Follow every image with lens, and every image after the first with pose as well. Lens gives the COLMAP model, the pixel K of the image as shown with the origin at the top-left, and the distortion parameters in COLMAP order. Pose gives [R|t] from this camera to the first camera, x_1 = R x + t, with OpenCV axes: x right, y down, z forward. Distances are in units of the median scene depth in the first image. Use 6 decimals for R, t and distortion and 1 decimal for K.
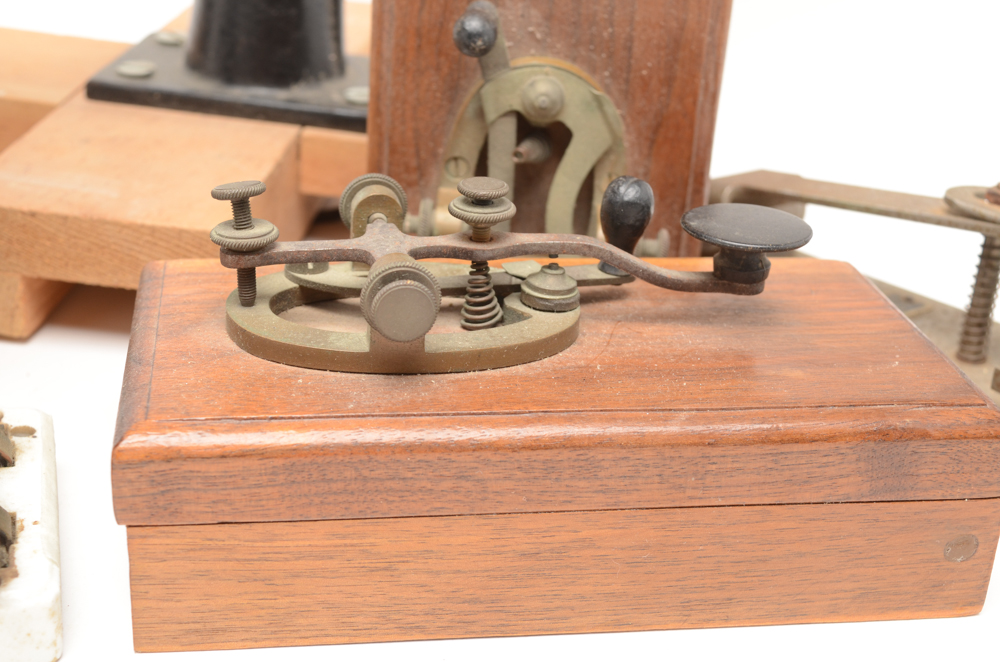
lens RADIAL K [[1537.2, 0, 500.0], [0, 1537.2, 331.0], [0, 0, 1]] dist [0.006632, 0.014001]
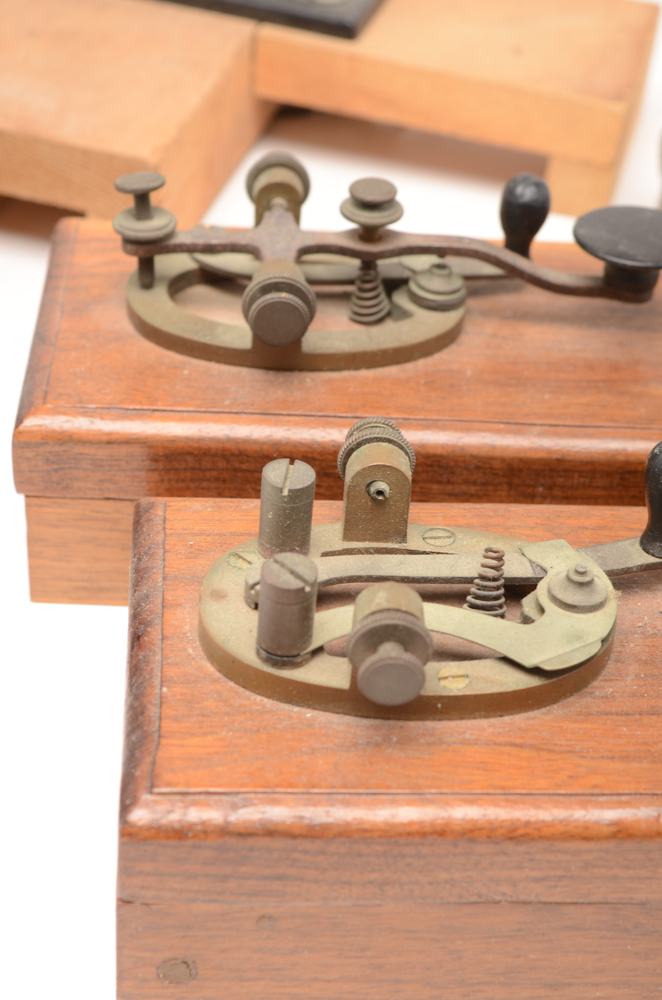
lens RADIAL K [[2171.0, 0, 331.0], [0, 2171.0, 500.0], [0, 0, 1]] dist [-0.001575, -0.014034]
pose [[0.989561, 0.078925, -0.120579, 0.168936], [-0.055183, 0.980448, 0.188882, -0.179780], [0.133129, -0.180256, 0.974569, -0.514023]]
